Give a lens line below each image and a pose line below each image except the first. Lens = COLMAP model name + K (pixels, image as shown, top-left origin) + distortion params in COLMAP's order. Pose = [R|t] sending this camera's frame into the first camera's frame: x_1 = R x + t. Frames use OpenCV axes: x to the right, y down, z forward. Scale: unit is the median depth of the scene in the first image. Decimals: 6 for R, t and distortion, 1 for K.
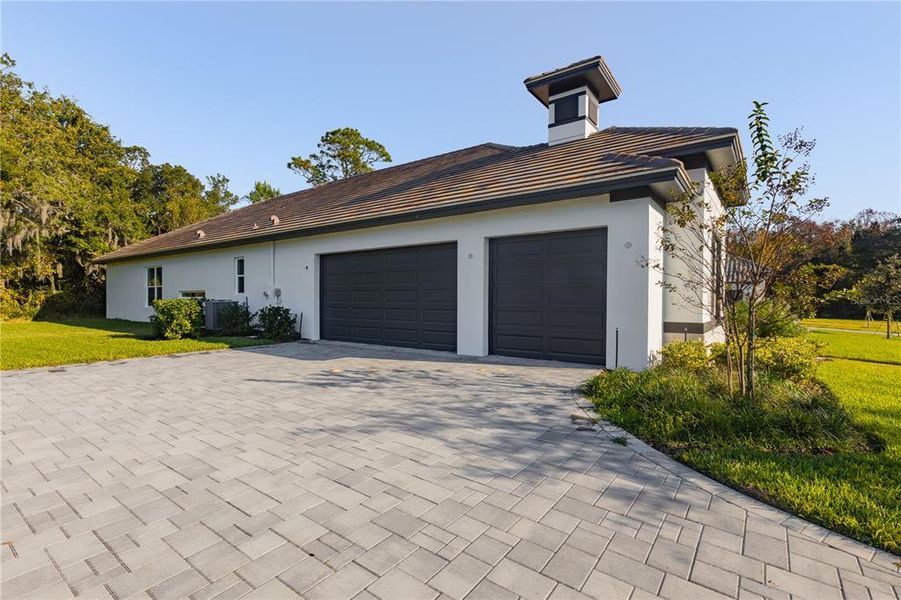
lens RADIAL K [[388.5, 0, 452.1], [0, 388.5, 298.3], [0, 0, 1]] dist [-0.000477, -0.001345]
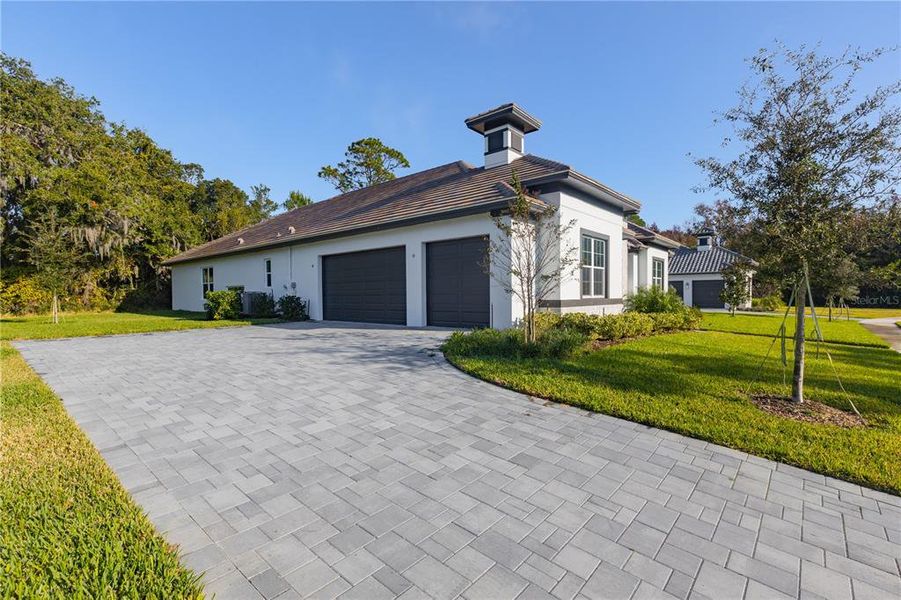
lens RADIAL K [[388.5, 0, 447.8], [0, 388.5, 298.7], [0, 0, 1]] dist [-0.000477, -0.001345]
pose [[0.994316, -0.008522, -0.106130, 0.142592], [0.009666, 0.999901, 0.010265, 0.015041], [0.106032, -0.011233, 0.994299, -0.172583]]
